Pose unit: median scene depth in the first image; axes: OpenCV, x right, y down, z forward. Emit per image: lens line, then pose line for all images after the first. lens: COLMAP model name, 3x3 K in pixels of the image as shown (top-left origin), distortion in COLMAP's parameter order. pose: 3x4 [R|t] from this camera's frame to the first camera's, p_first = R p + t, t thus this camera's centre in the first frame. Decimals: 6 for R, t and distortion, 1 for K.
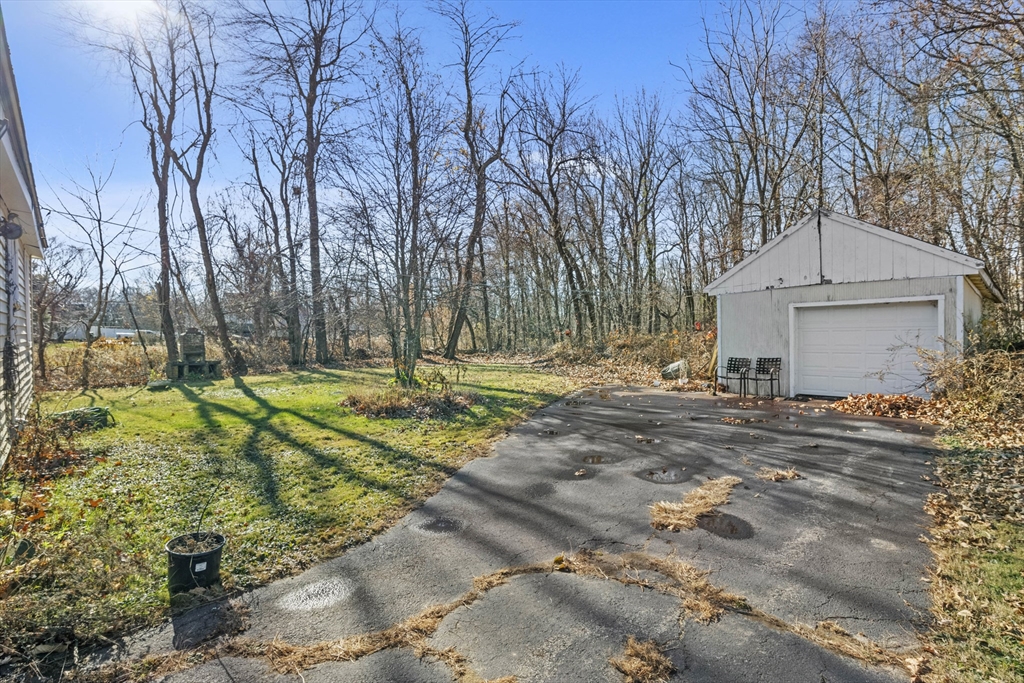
lens RADIAL K [[514.6, 0, 512.0], [0, 514.6, 341.5], [0, 0, 1]] dist [-0.003314, -0.000868]
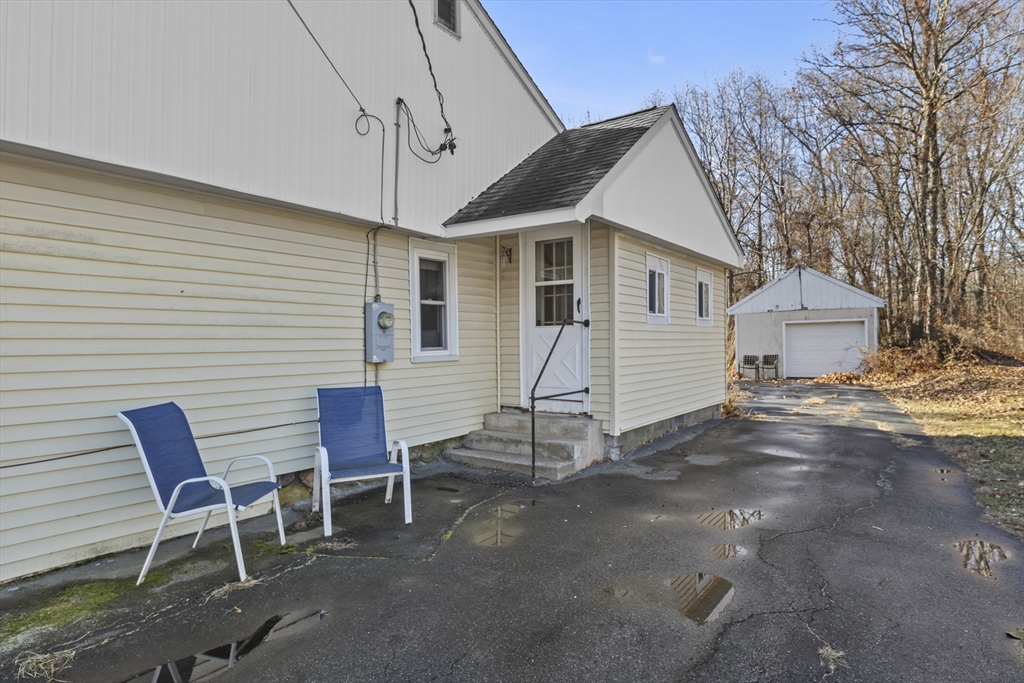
lens RADIAL K [[608.8, 0, 512.0], [0, 608.8, 341.5], [0, 0, 1]] dist [-0.001166, -0.000495]
pose [[0.971036, -0.001507, 0.238930, -0.785495], [0.005778, 0.999836, -0.017176, 0.019676], [-0.238865, 0.018059, 0.970885, -0.692539]]
